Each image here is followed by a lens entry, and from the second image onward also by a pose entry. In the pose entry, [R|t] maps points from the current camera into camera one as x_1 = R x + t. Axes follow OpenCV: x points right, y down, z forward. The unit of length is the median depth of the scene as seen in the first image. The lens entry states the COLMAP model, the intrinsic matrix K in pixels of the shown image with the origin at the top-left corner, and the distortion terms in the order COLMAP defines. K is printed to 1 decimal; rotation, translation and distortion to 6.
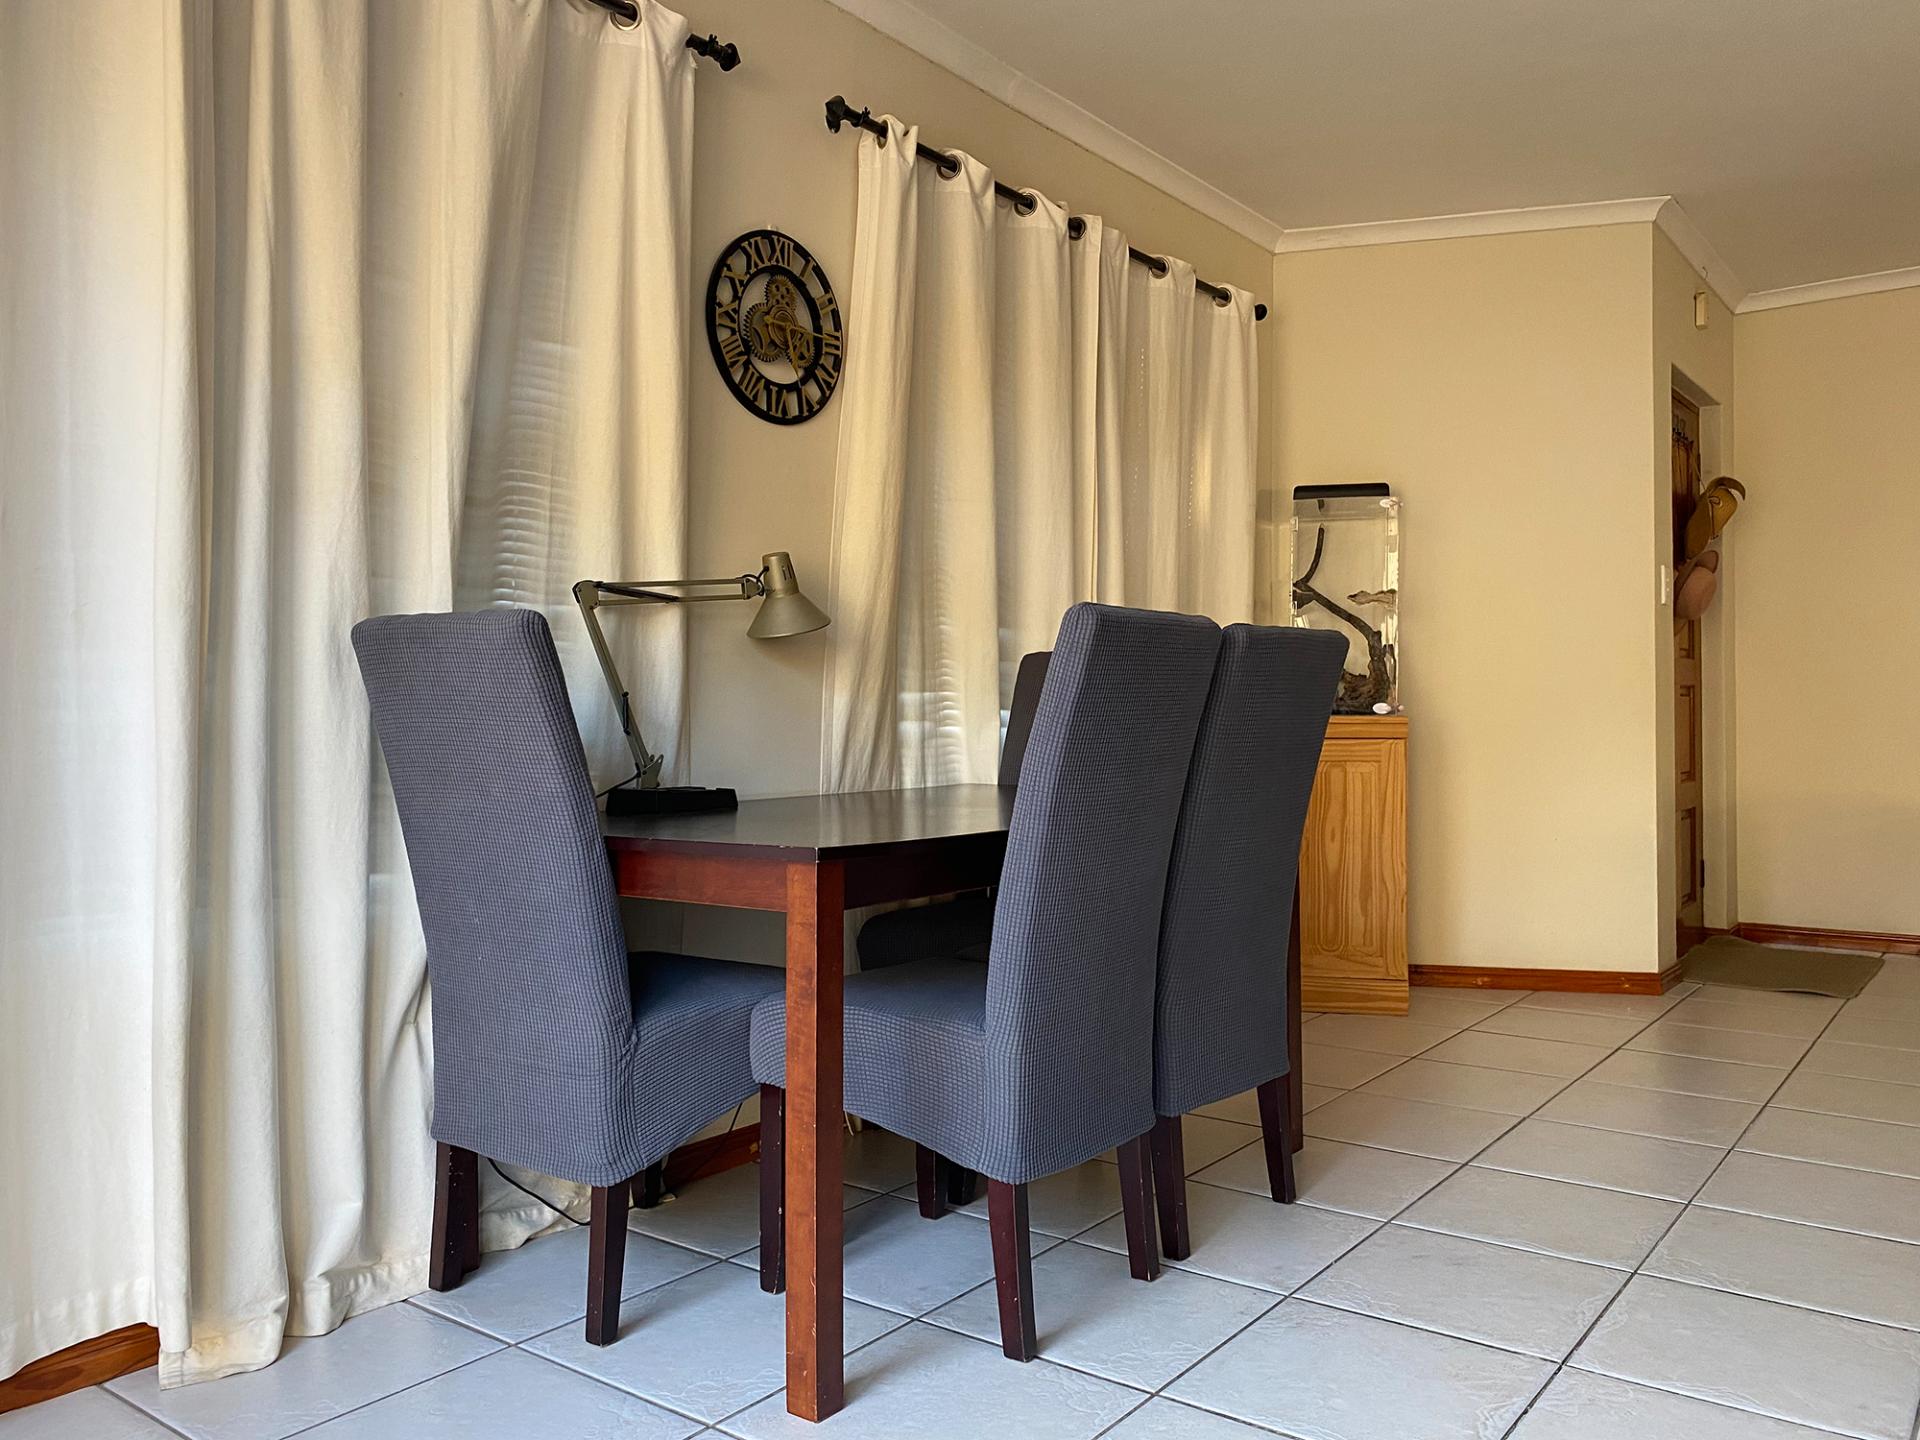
lens RADIAL K [[1466.4, 0, 960.0], [0, 1466.4, 720.0], [0, 0, 1]] dist [0.035859, -0.040333]
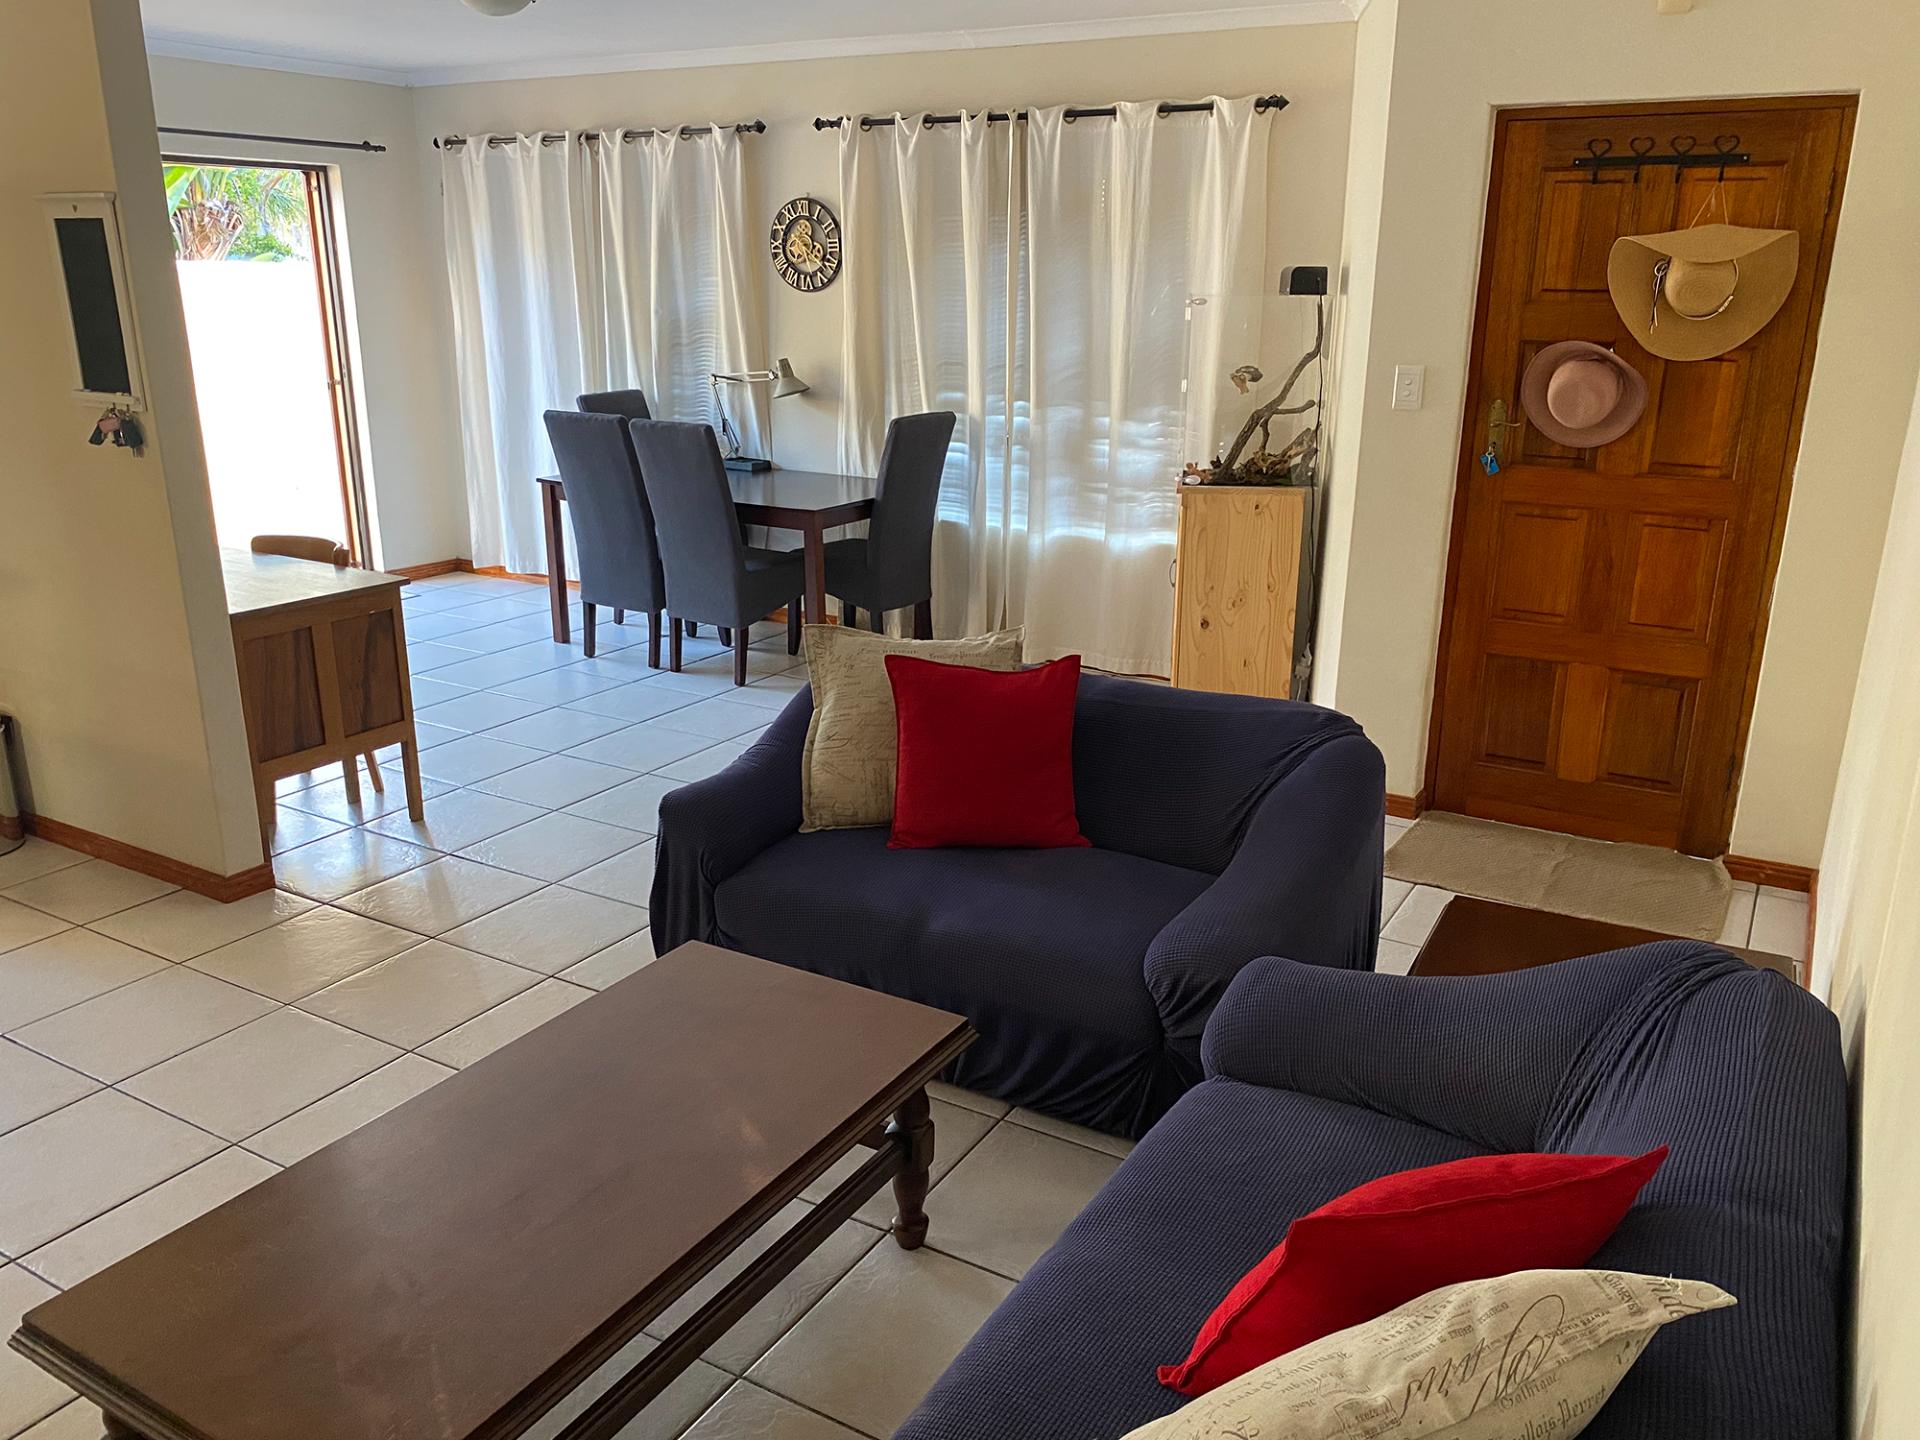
lens RADIAL K [[1466.4, 0, 960.0], [0, 1466.4, 720.0], [0, 0, 1]] dist [0.035859, -0.040333]
pose [[0.118357, 0.297247, -0.947437, 1.992466], [-0.010755, 0.954471, 0.298110, -0.236552], [0.992913, -0.025093, 0.116165, 0.912397]]
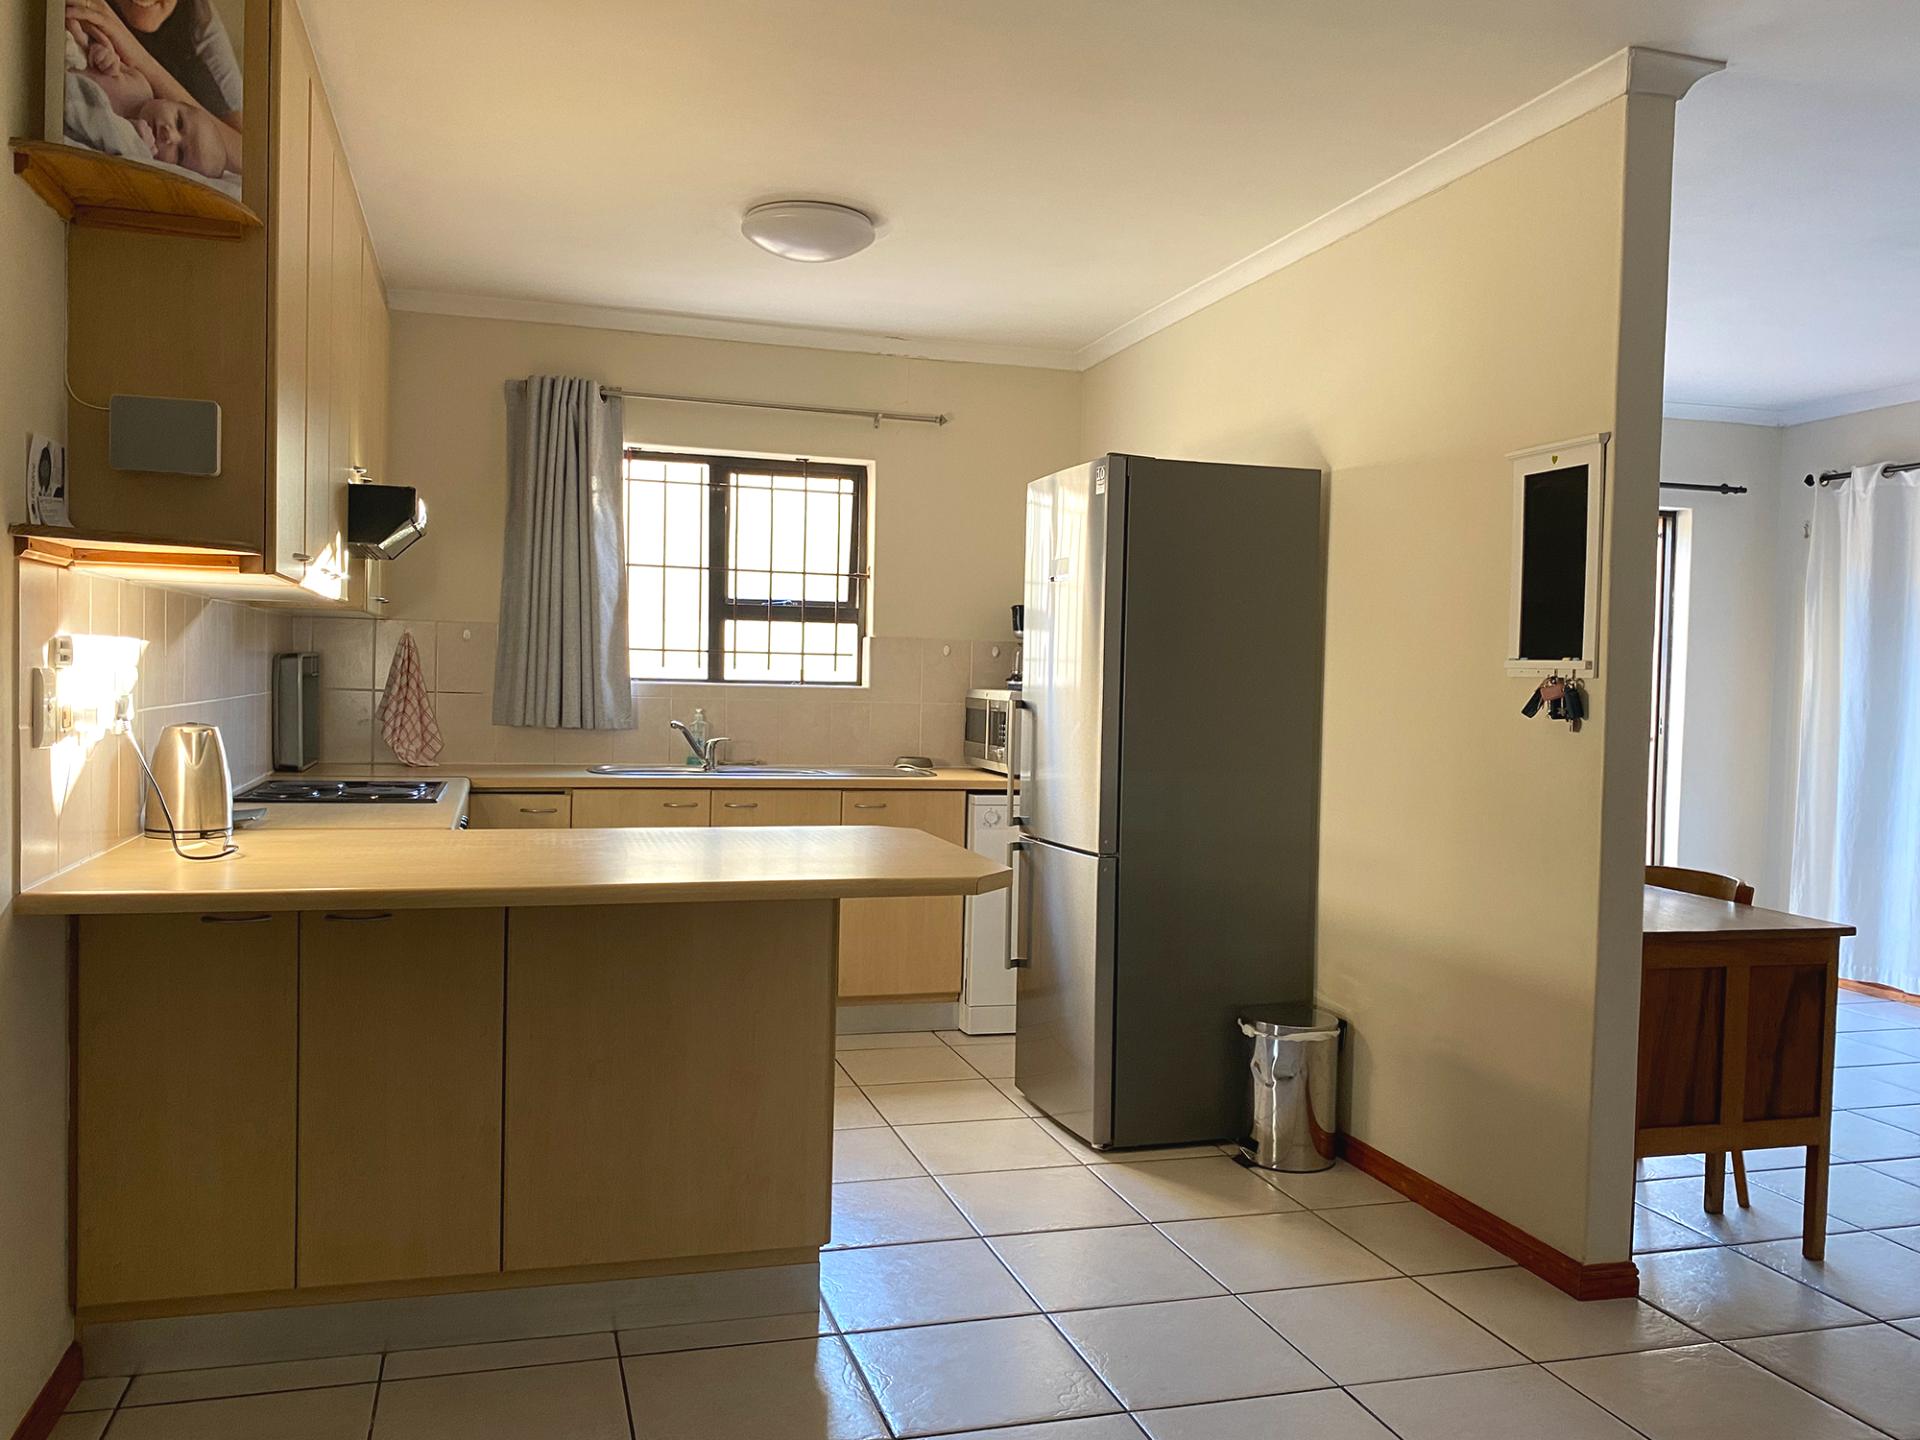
lens RADIAL K [[1487.8, 0, 933.9], [0, 1487.8, 725.3], [0, 0, 1]] dist [0.005383, -0.005757]
pose [[-0.601690, 0.018660, -0.798512, 1.822105], [-0.018925, 0.999113, 0.037608, -0.122140], [0.798505, 0.037741, -0.600803, 0.683293]]
